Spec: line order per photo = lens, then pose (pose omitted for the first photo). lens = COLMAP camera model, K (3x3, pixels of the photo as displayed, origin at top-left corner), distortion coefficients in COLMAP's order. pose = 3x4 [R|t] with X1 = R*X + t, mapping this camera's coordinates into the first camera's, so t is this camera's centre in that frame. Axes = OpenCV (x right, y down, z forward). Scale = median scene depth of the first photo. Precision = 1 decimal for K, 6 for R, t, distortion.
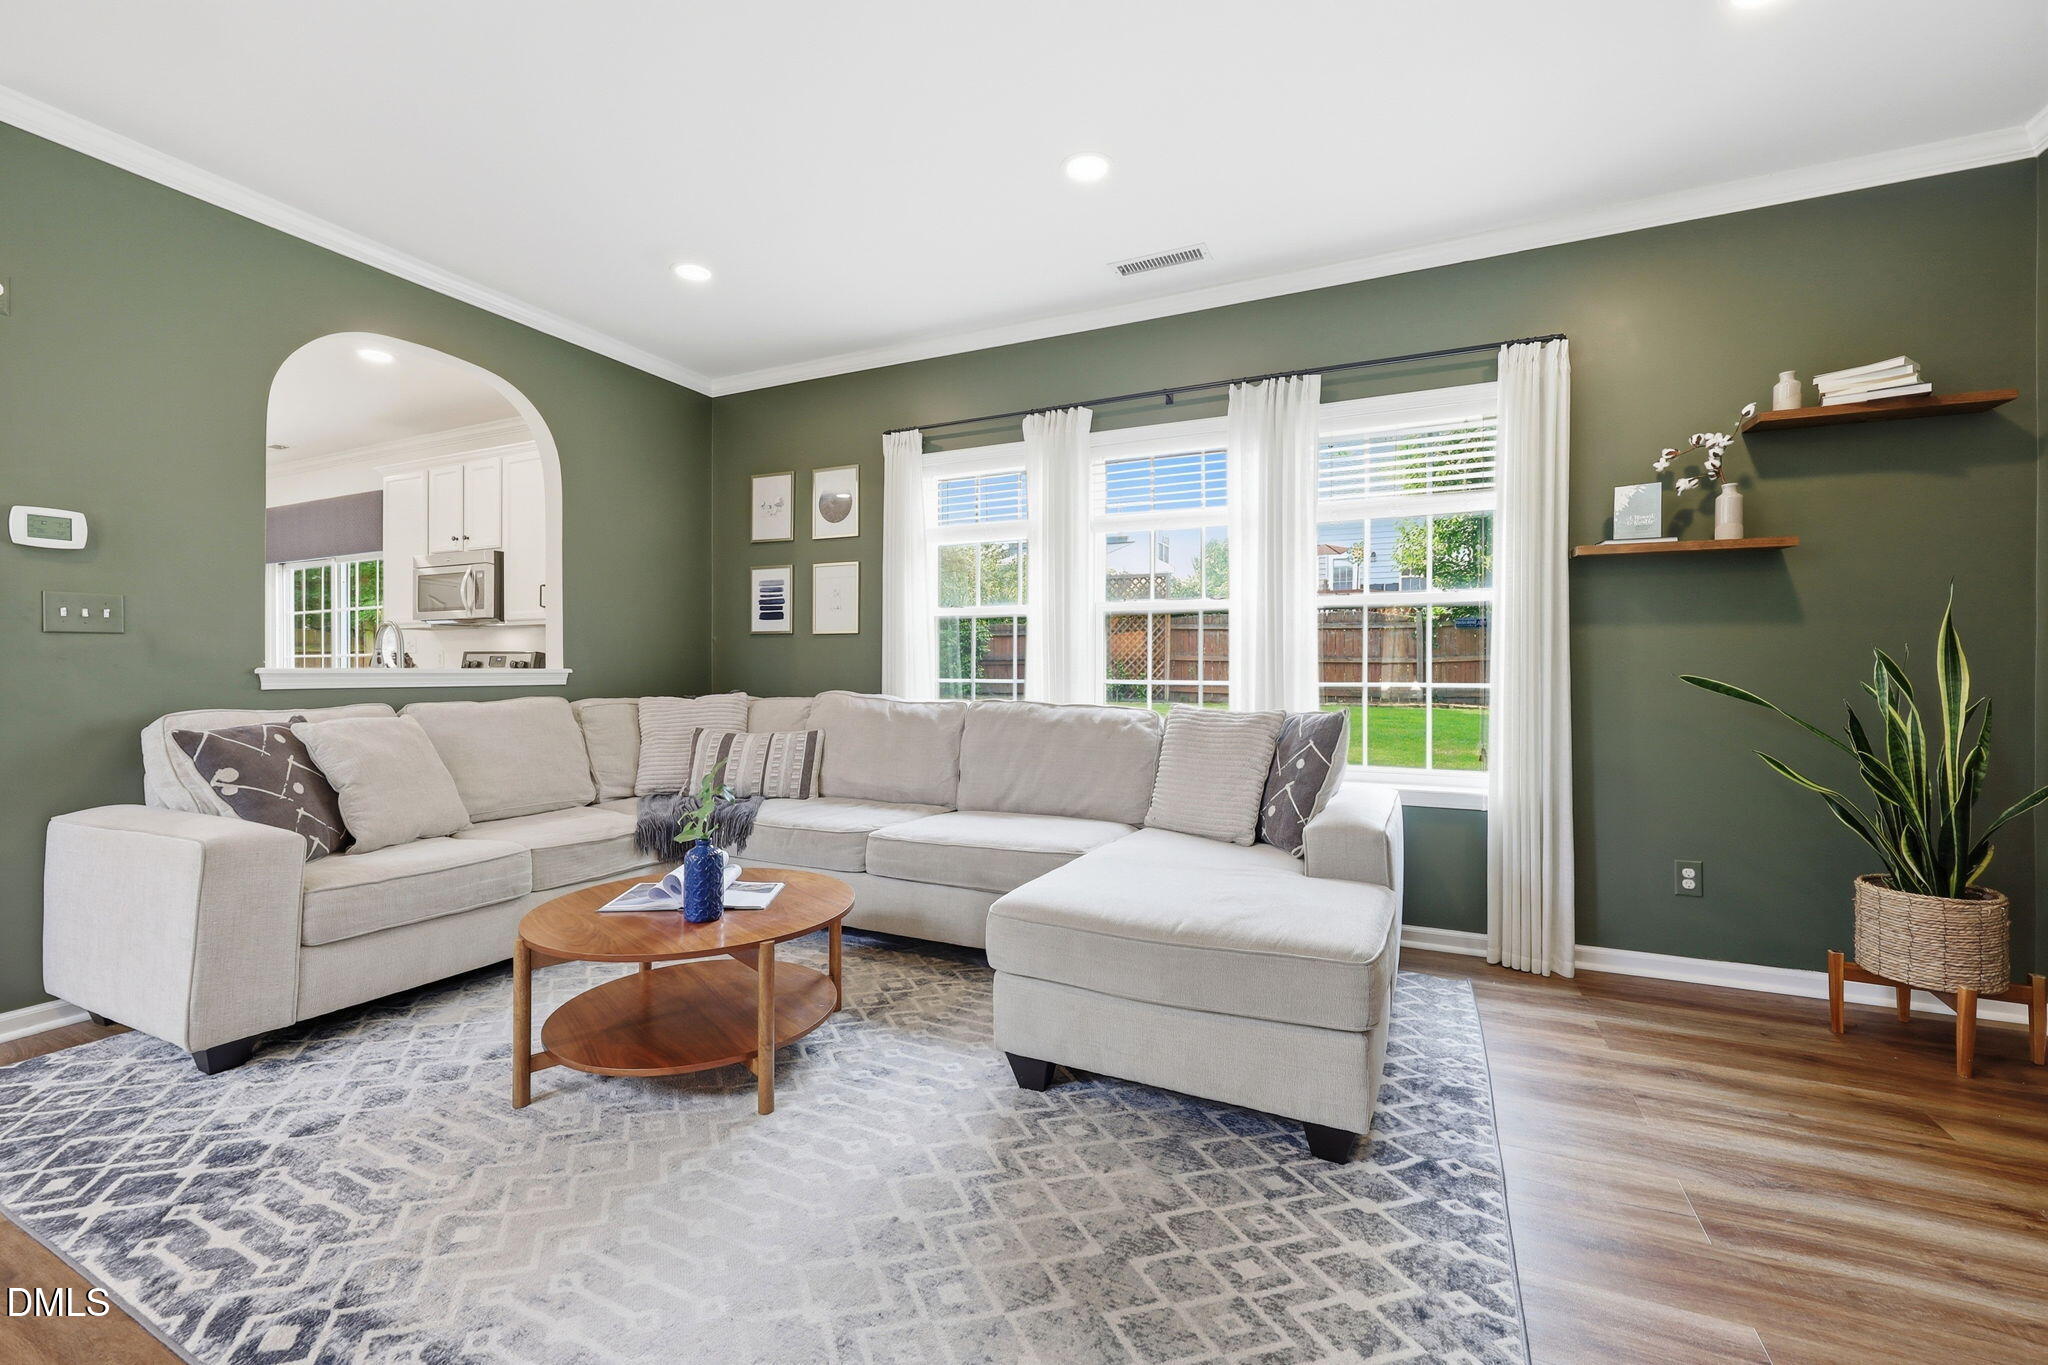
lens RADIAL K [[843.4, 0, 1024.8], [0, 843.4, 674.7], [0, 0, 1]] dist [-0.003097, 0.000901]
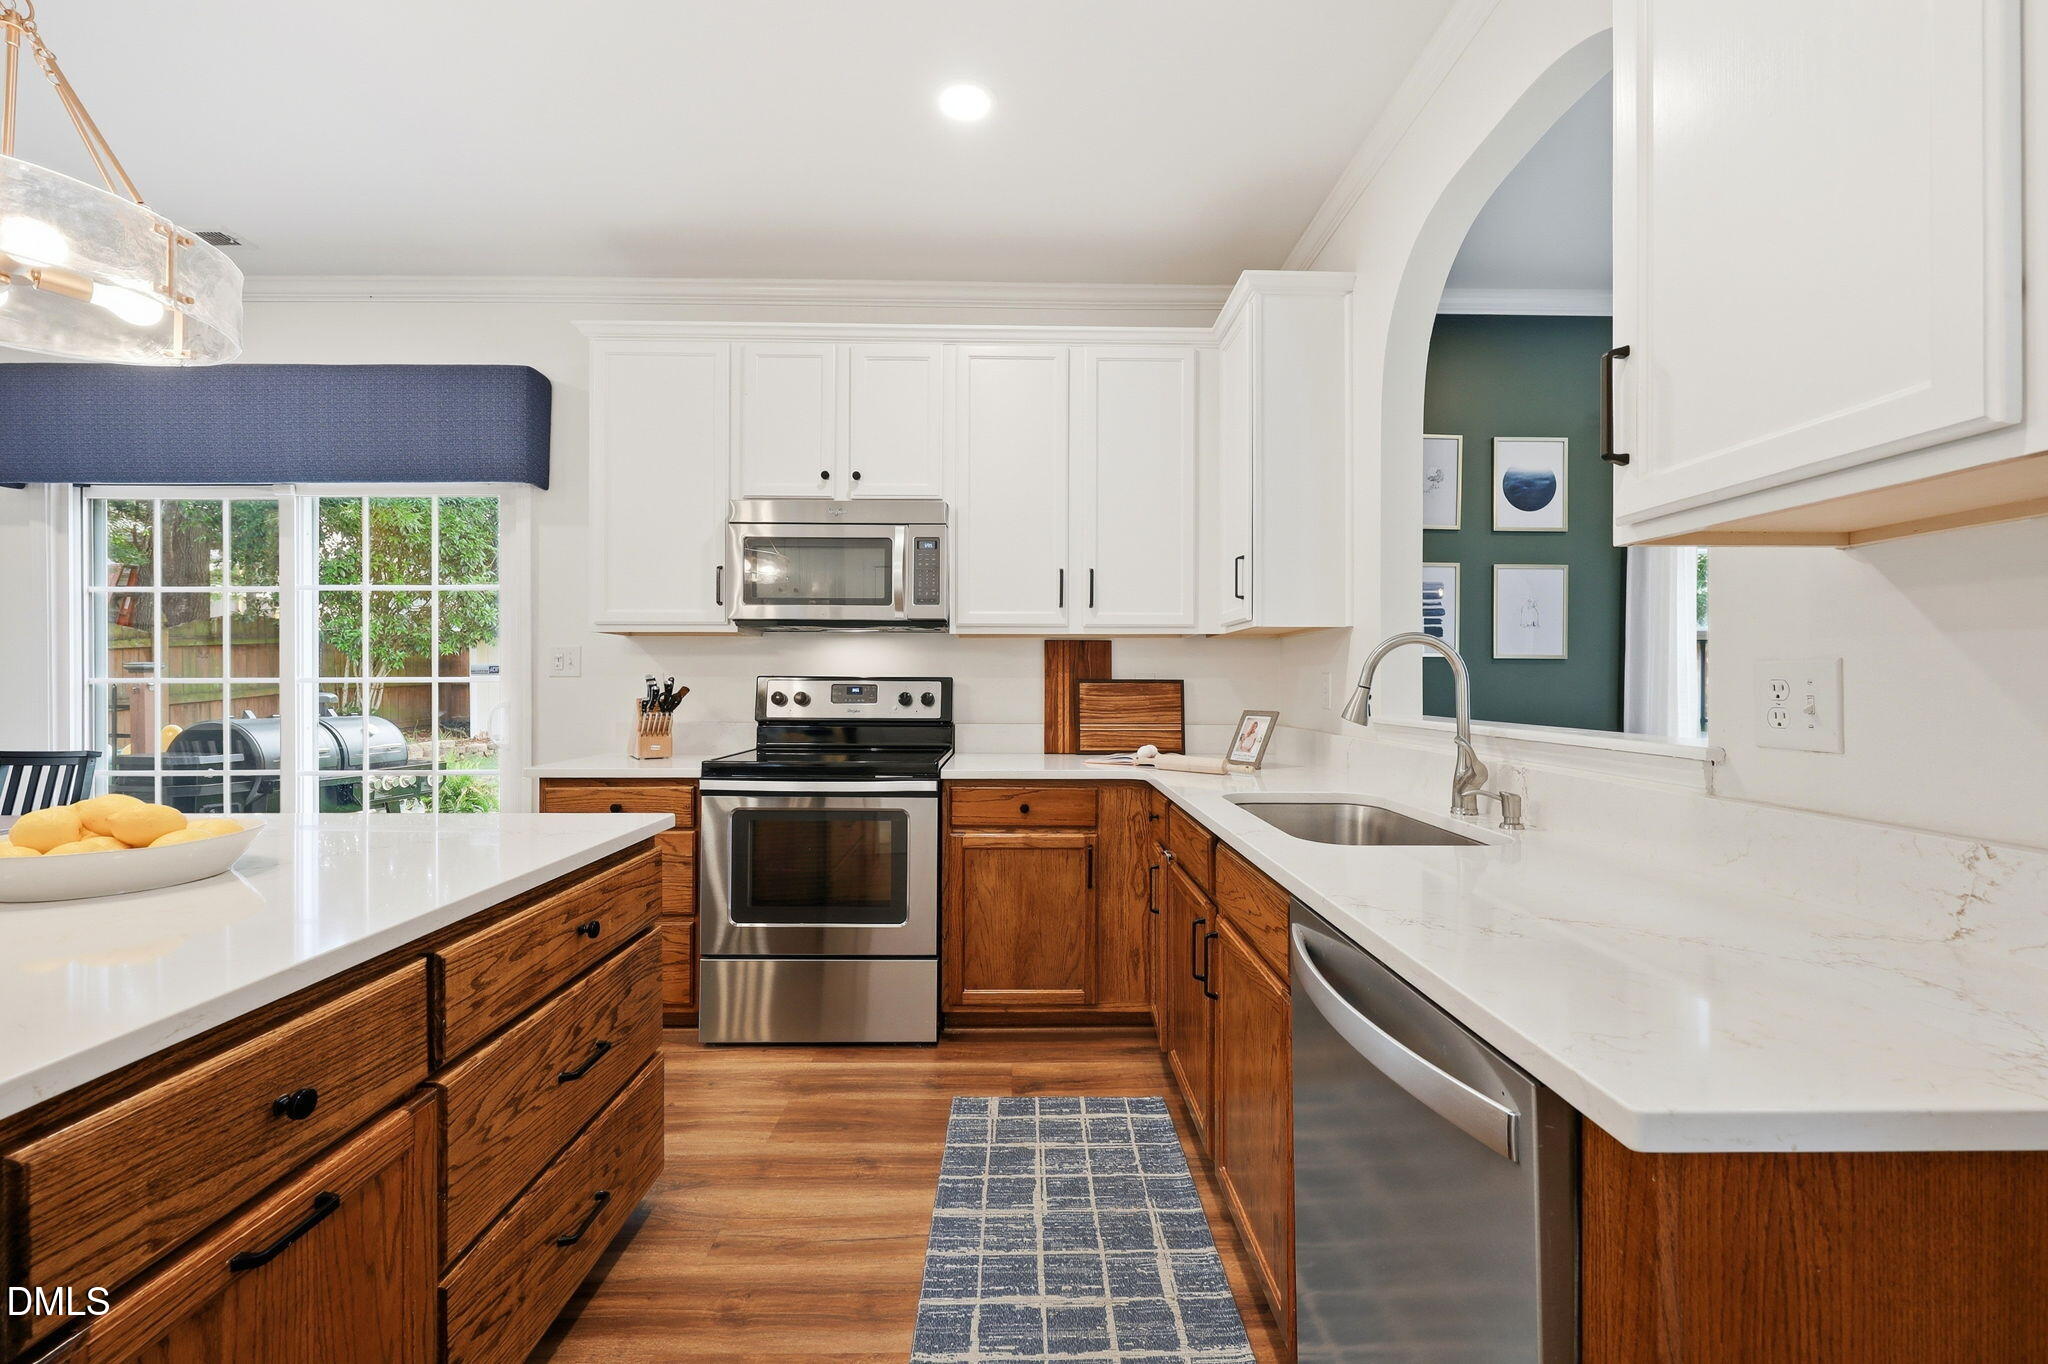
lens RADIAL K [[843.4, 0, 1031.4], [0, 843.4, 679.3], [0, 0, 1]] dist [-0.003097, 0.000901]
pose [[0.899004, -0.002959, 0.437931, -0.923981], [0.002712, 0.999996, 0.001188, -0.030609], [-0.437933, 0.000119, 0.899008, 0.502819]]
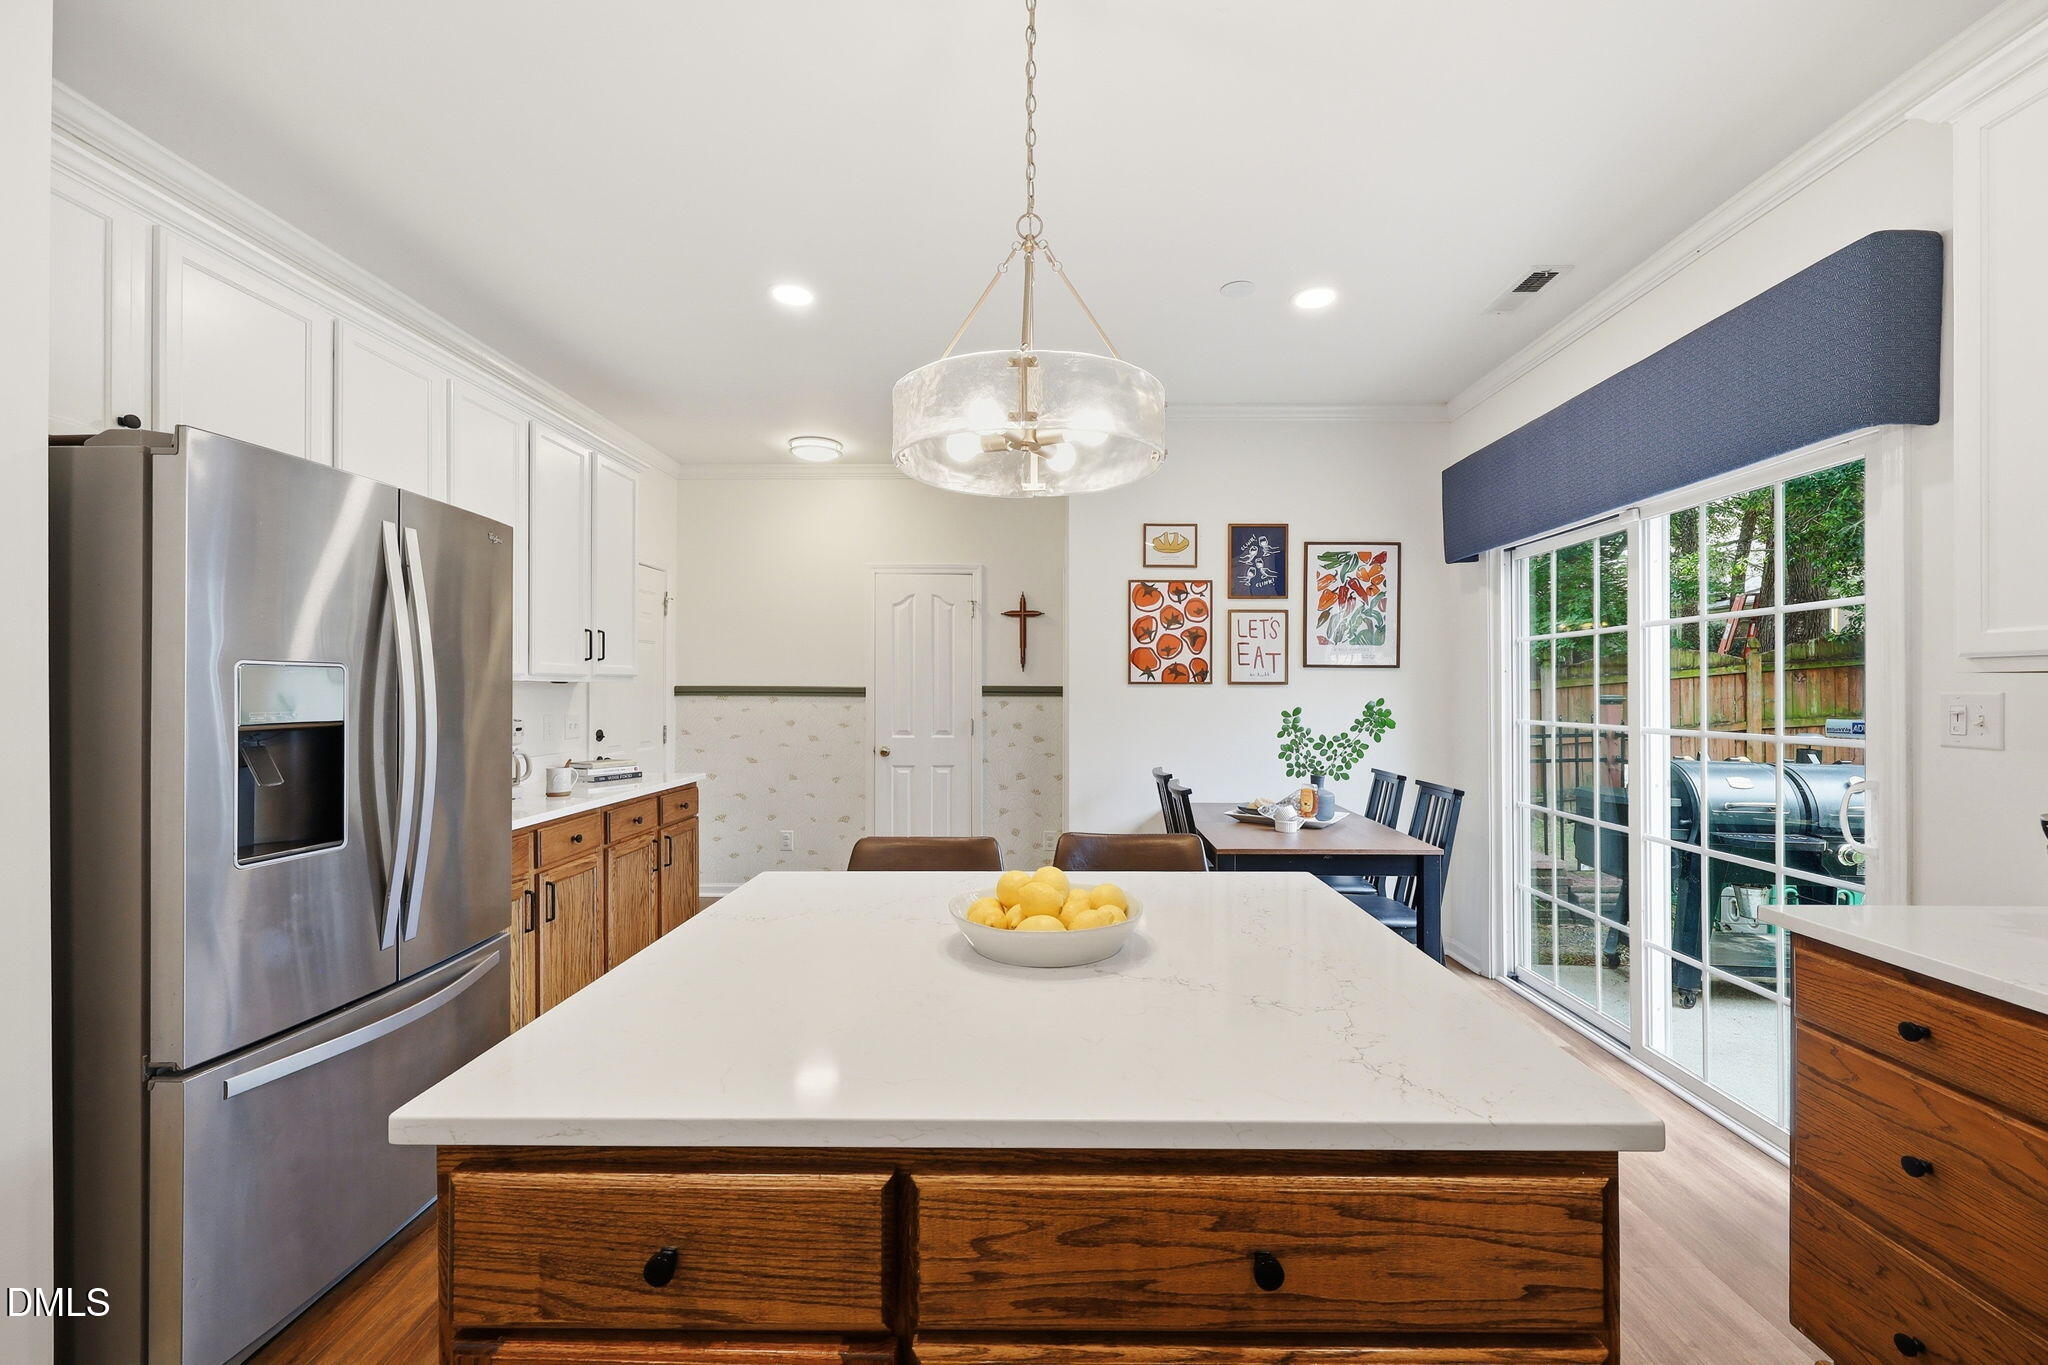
lens RADIAL K [[843.4, 0, 1022.0], [0, 843.4, 685.5], [0, 0, 1]] dist [-0.003097, 0.000901]
pose [[0.410786, -0.008512, -0.911692, -0.788036], [0.001067, 0.999960, -0.008855, -0.059539], [0.911731, 0.002665, 0.410779, 0.746947]]
